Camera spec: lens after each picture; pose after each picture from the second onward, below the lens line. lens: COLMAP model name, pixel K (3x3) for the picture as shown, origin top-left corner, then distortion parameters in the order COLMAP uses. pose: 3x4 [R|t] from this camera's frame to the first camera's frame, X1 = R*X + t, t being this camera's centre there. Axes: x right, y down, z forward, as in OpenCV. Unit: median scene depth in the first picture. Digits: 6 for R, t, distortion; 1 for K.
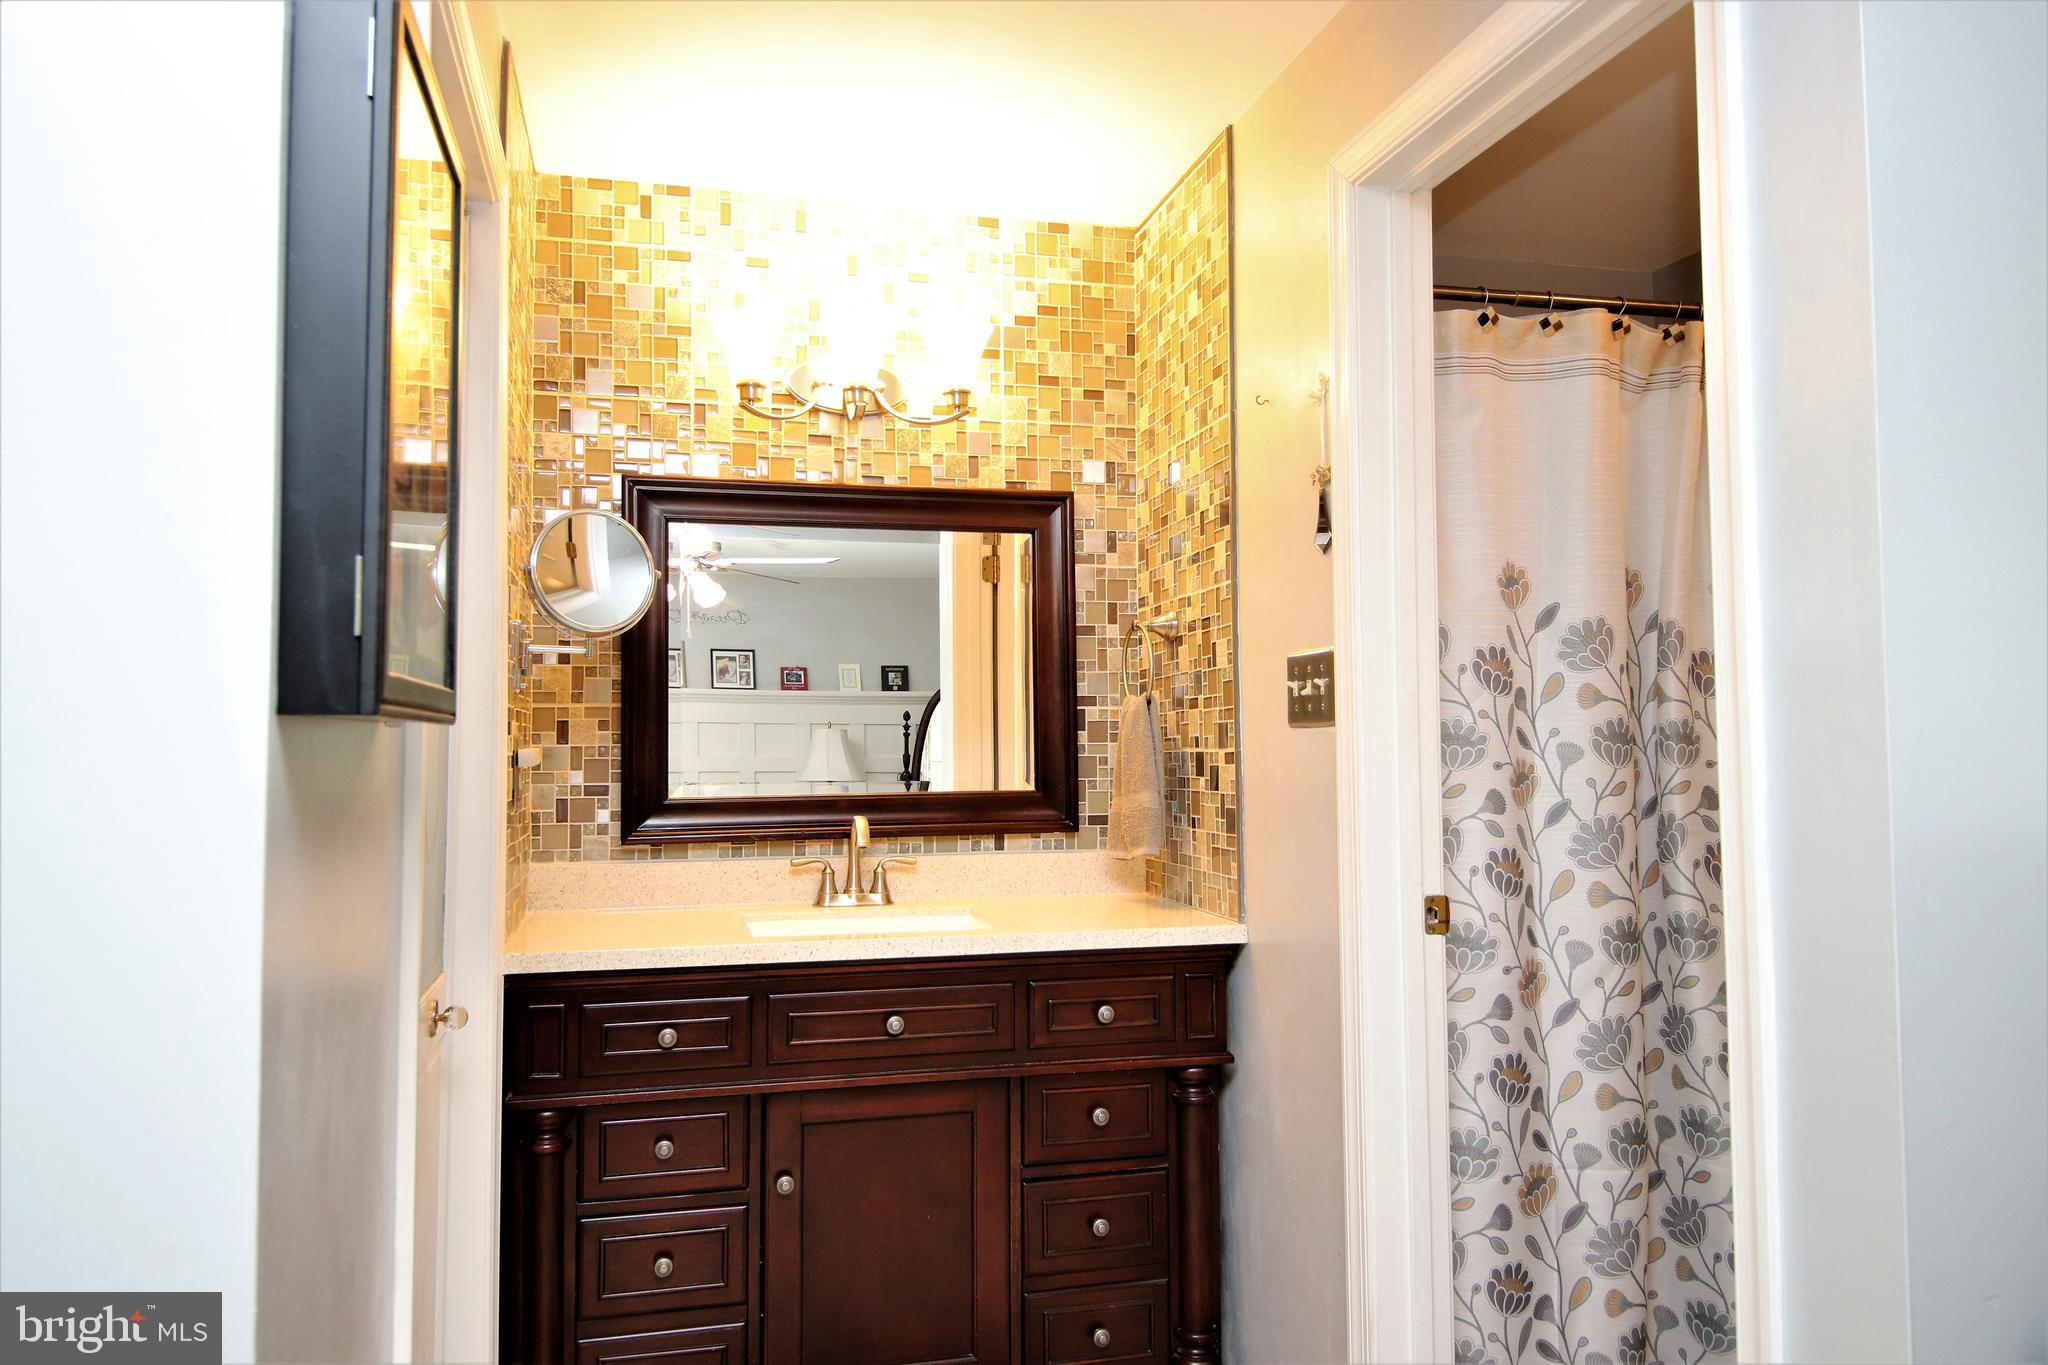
lens RADIAL K [[1434.6, 0, 1022.2], [0, 1434.6, 681.3], [0, 0, 1]] dist [0.021019, -0.013054]
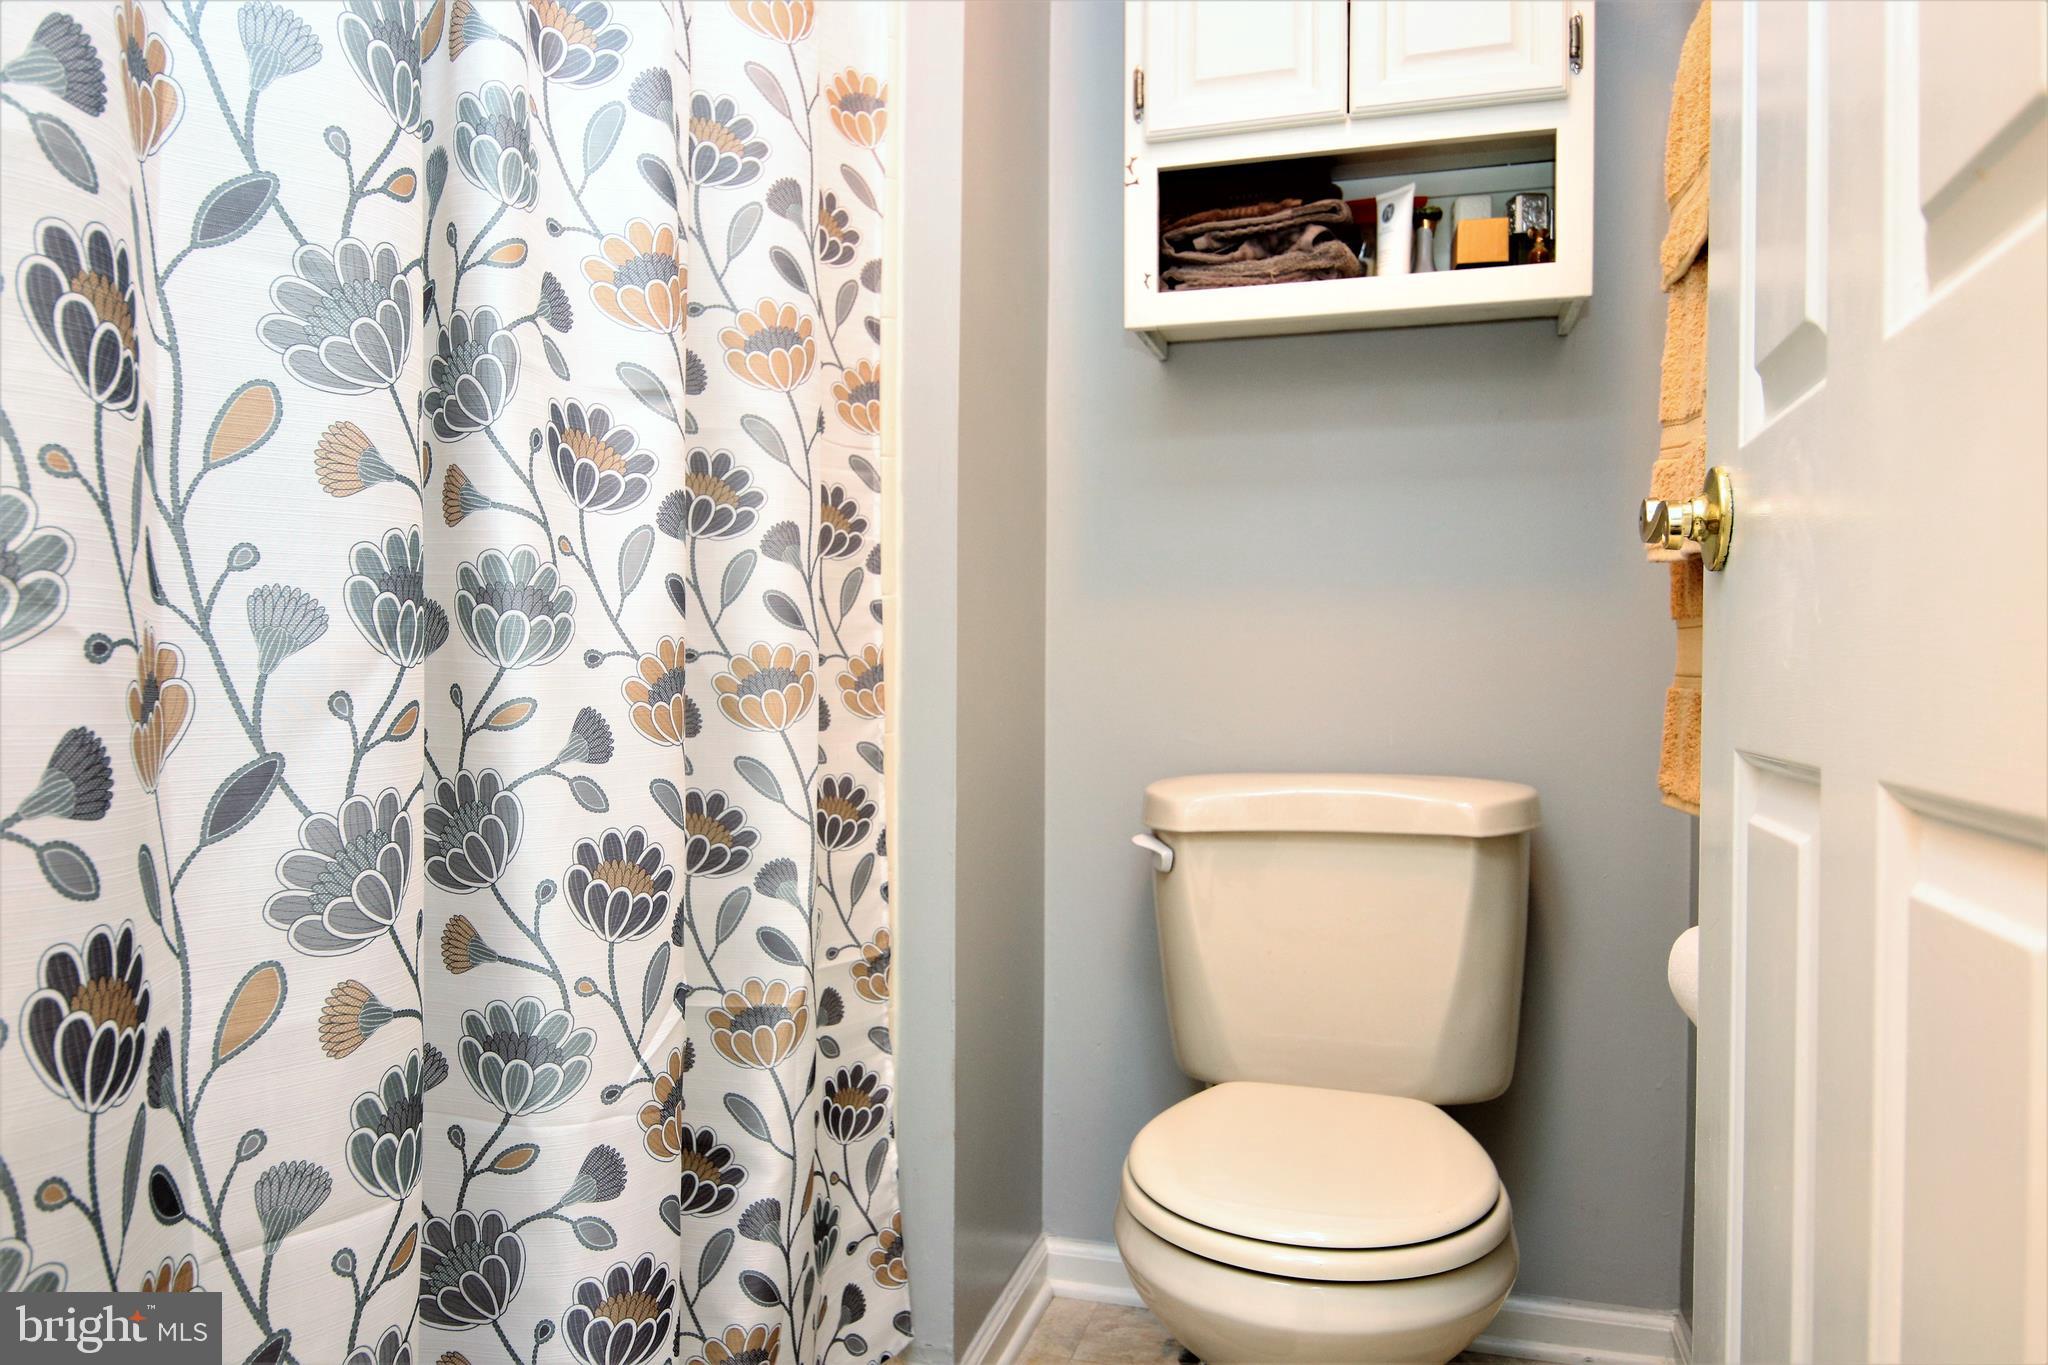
lens RADIAL K [[1434.6, 0, 1018.3], [0, 1434.6, 678.7], [0, 0, 1]] dist [0.021019, -0.013054]
pose [[0.510793, 0.005225, 0.859688, 0.177990], [-0.051752, 0.998355, 0.024681, 0.183838], [-0.858145, -0.057097, 0.510223, 0.669061]]
